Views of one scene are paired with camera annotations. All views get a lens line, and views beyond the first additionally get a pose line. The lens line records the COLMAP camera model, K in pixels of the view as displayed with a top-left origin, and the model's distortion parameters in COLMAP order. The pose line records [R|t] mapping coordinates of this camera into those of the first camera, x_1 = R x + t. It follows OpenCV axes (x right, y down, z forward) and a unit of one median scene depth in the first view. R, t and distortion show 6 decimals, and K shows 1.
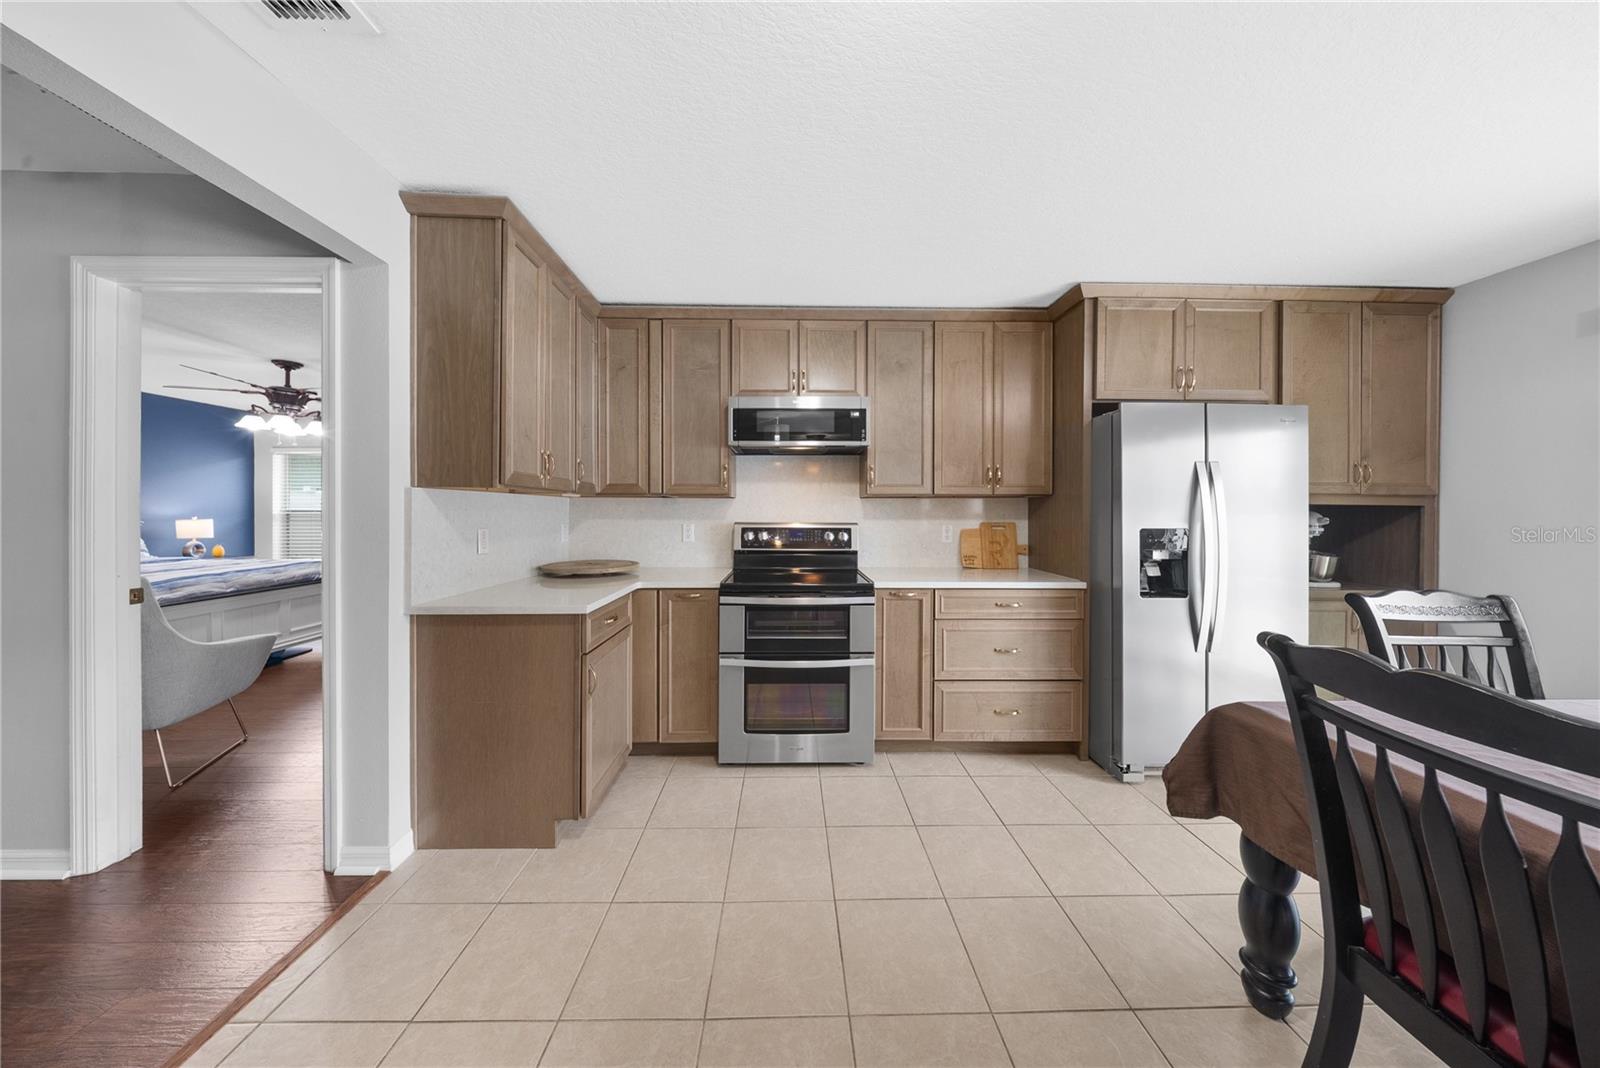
lens RADIAL K [[476.8, 0, 802.8], [0, 476.8, 514.6], [0, 0, 1]] dist [0.002593, -0.000125]
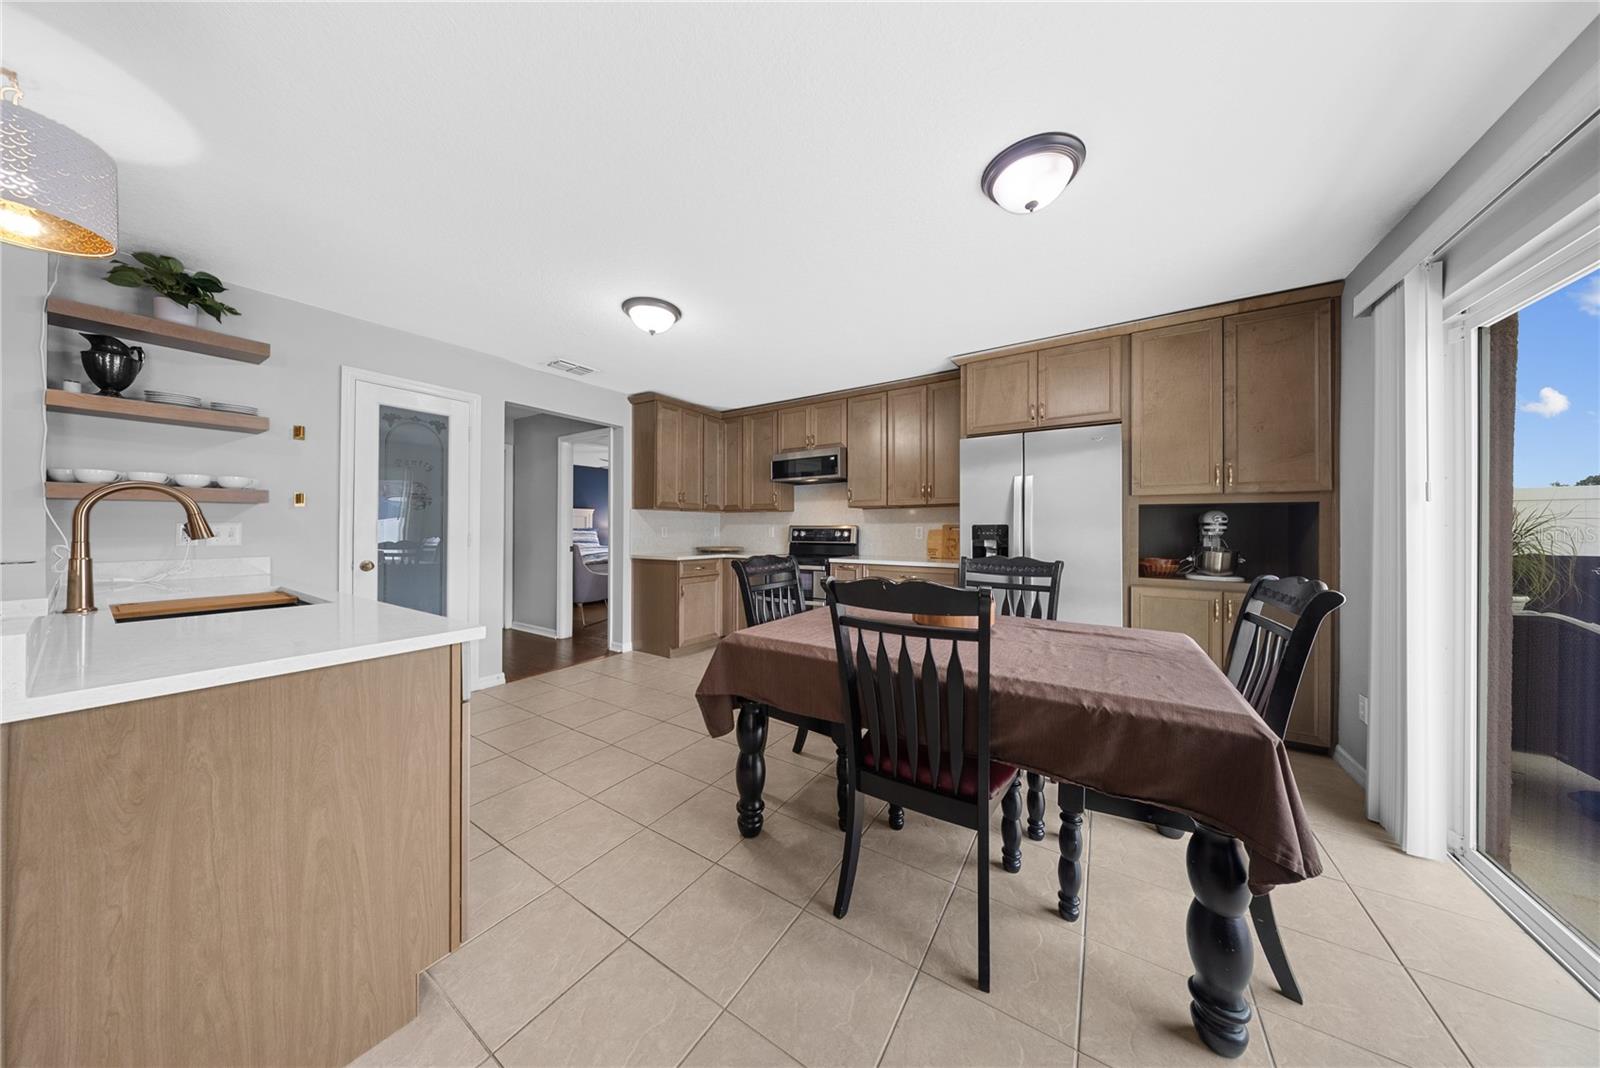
lens RADIAL K [[476.8, 0, 799.9], [0, 476.8, 527.9], [0, 0, 1]] dist [0.002593, -0.000125]
pose [[0.826549, -0.004940, -0.562843, 0.918463], [-0.001262, 0.999943, -0.010630, 0.046506], [0.562863, 0.009497, 0.826496, -0.413361]]
